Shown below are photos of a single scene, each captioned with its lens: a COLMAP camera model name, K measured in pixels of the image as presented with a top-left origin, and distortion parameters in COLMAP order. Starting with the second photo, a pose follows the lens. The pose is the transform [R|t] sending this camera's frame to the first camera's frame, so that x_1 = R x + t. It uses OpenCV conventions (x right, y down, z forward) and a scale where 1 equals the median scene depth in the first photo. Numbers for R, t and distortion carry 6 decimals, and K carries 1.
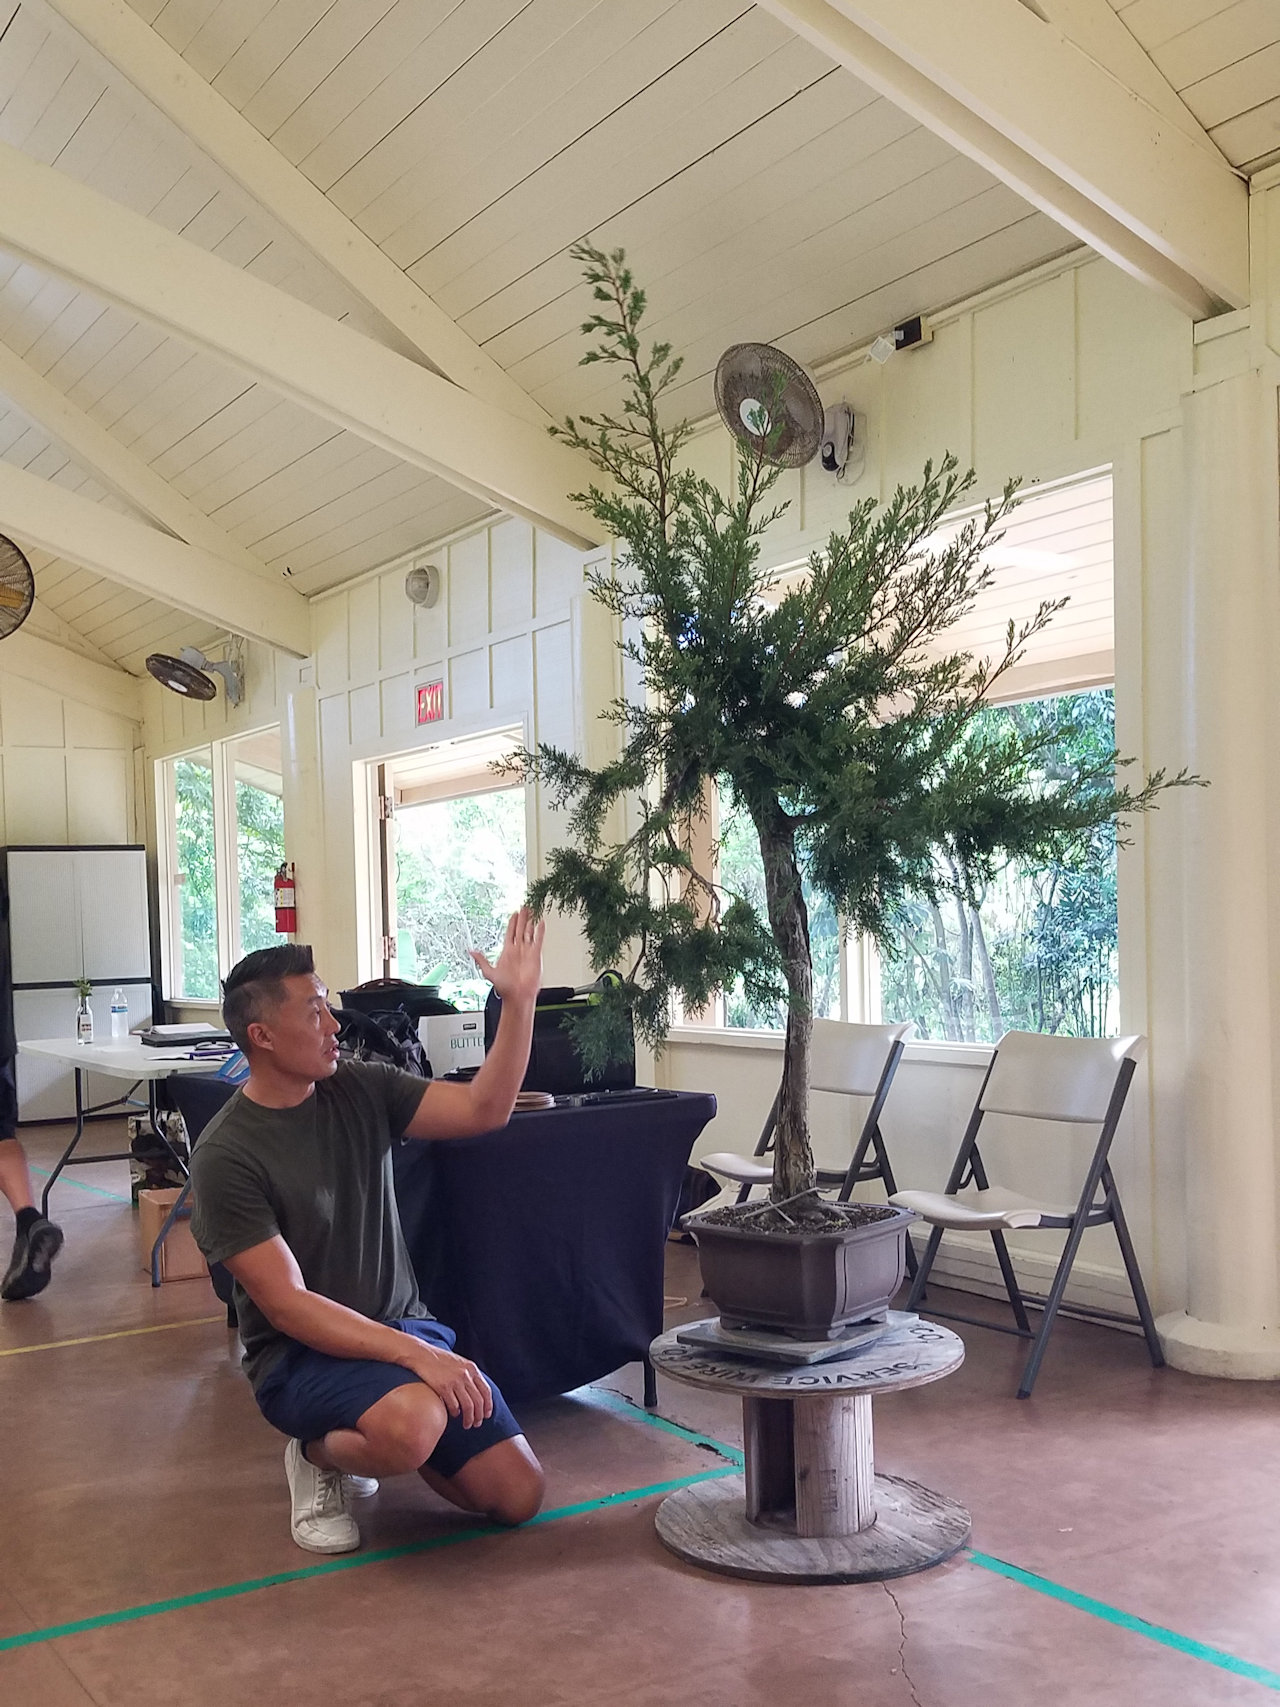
lens RADIAL K [[1735.1, 0, 640.2], [0, 1735.1, 946.1], [0, 0, 1]] dist [0.244819, -0.419948]
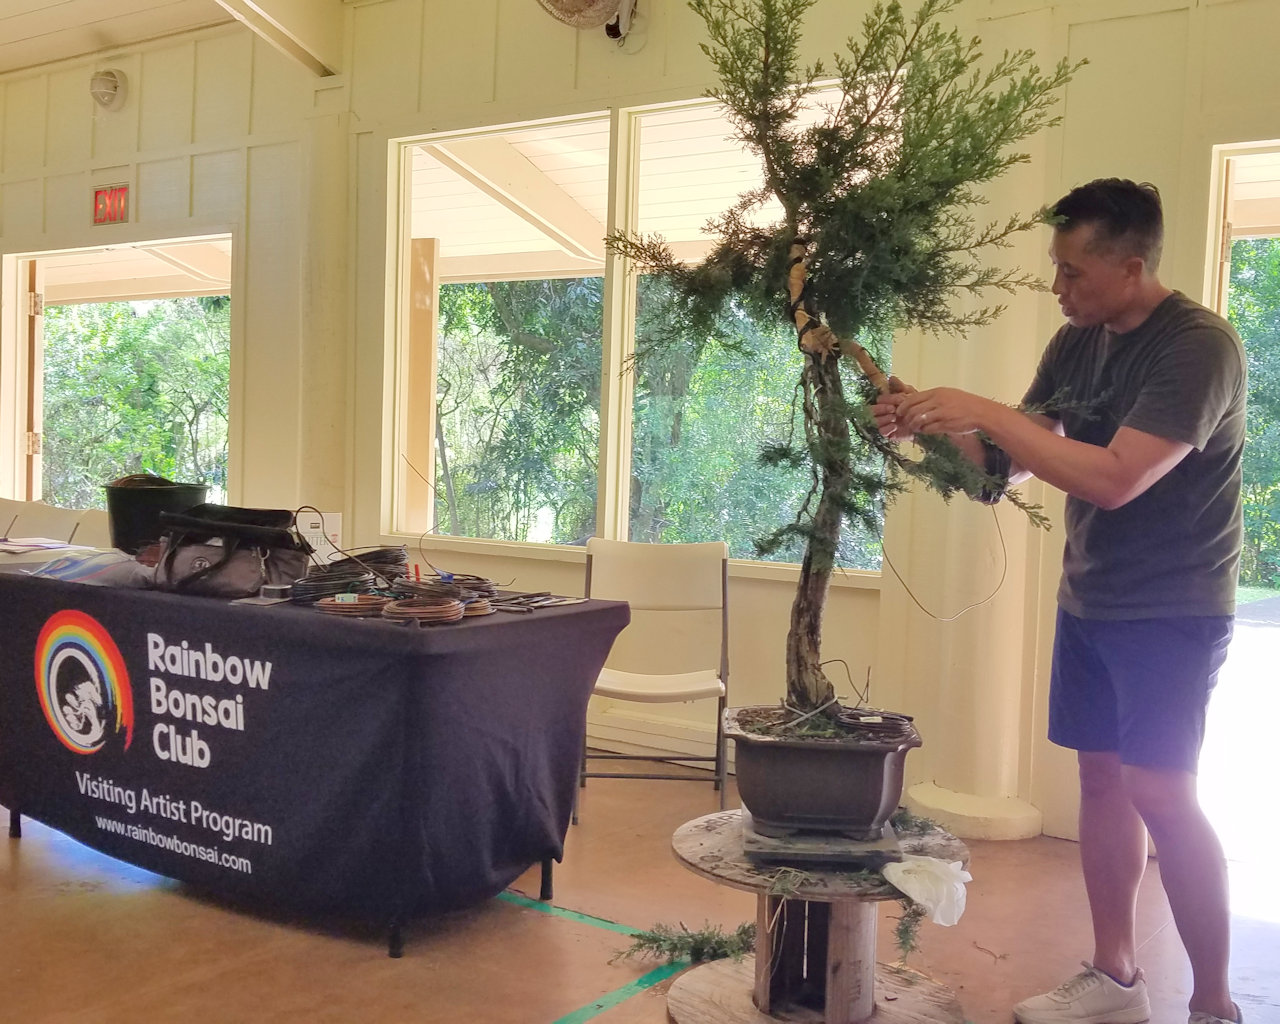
lens RADIAL K [[1422.6, 0, 673.3], [0, 1422.6, 508.7], [0, 0, 1]] dist [0.085372, -0.006805]
pose [[0.927322, 0.041170, 0.371994, -0.203341], [-0.051041, 0.998557, 0.016723, 0.010457], [-0.370769, -0.034495, 0.928084, 0.156086]]
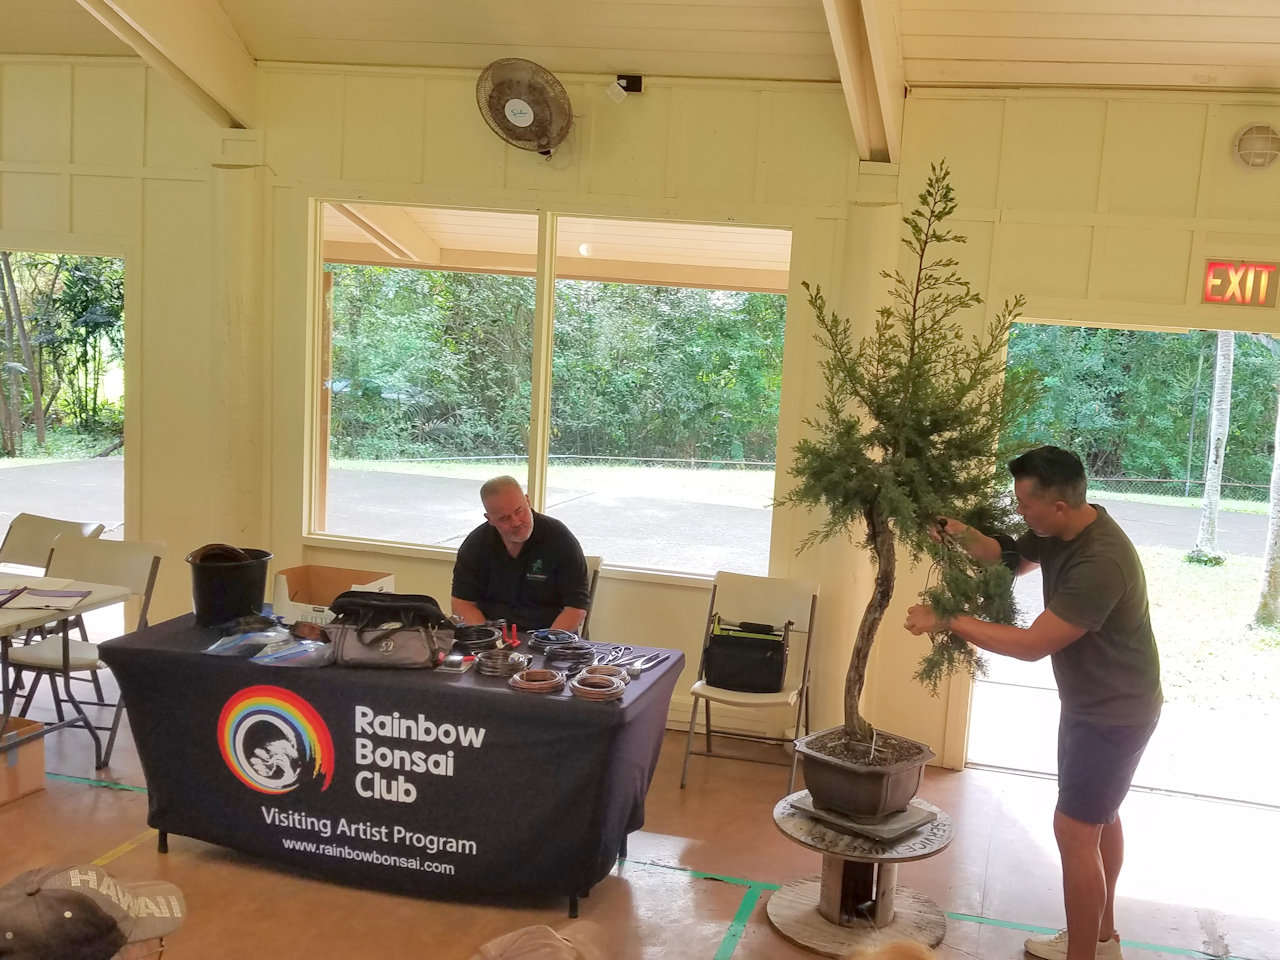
lens RADIAL K [[1309.0, 0, 753.2], [0, 1309.0, 479.9], [0, 0, 1]] dist [0.228669, -0.349137]
pose [[0.724772, -0.011682, 0.688889, -0.563385], [-0.069954, 0.993442, 0.090445, -0.137044], [-0.685428, -0.113743, 0.719202, 0.116923]]
